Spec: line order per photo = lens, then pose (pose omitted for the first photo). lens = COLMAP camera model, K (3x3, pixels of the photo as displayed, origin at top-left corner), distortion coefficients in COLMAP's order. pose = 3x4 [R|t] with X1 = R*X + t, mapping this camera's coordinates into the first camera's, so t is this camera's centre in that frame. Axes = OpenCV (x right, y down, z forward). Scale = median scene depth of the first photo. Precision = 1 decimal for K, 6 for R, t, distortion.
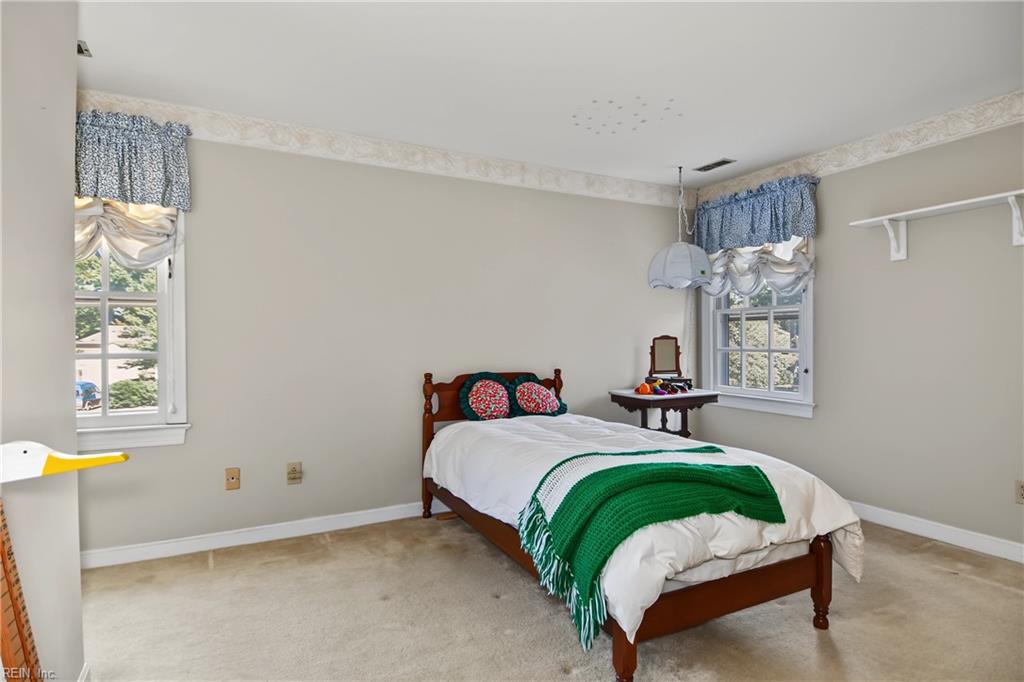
lens RADIAL K [[557.5, 0, 507.4], [0, 557.5, 341.0], [0, 0, 1]] dist [-0.004144, -0.016181]
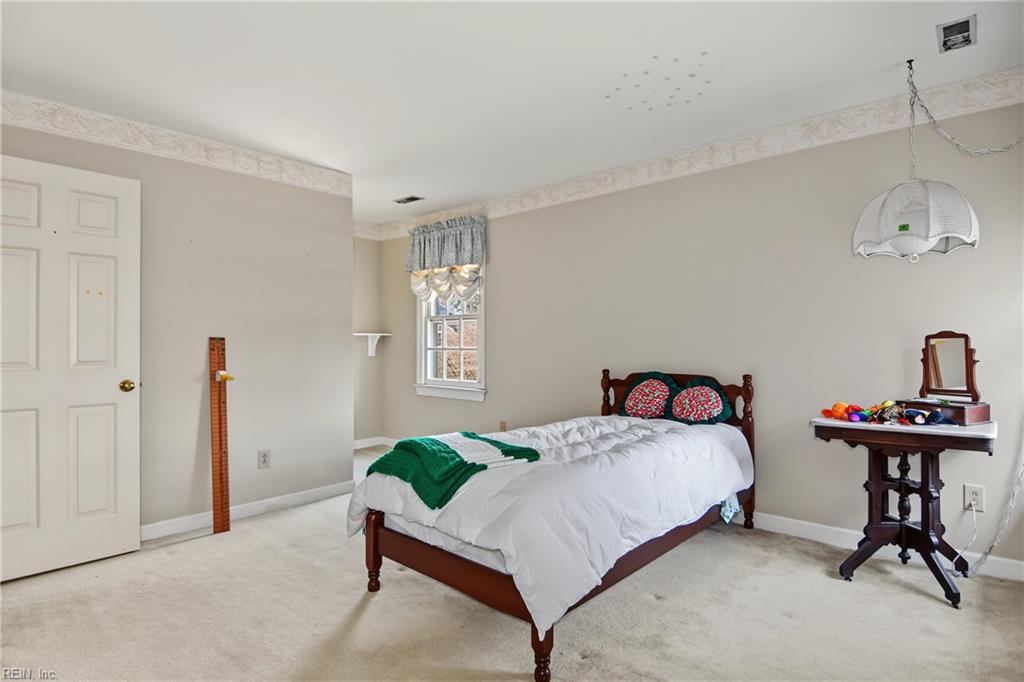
lens RADIAL K [[557.5, 0, 506.0], [0, 557.5, 341.6], [0, 0, 1]] dist [-0.004144, -0.016181]
pose [[0.303860, -0.000156, -0.952717, 0.840561], [0.001221, 0.999999, 0.000225, 0.000472], [0.952716, -0.001232, 0.303860, 0.437856]]
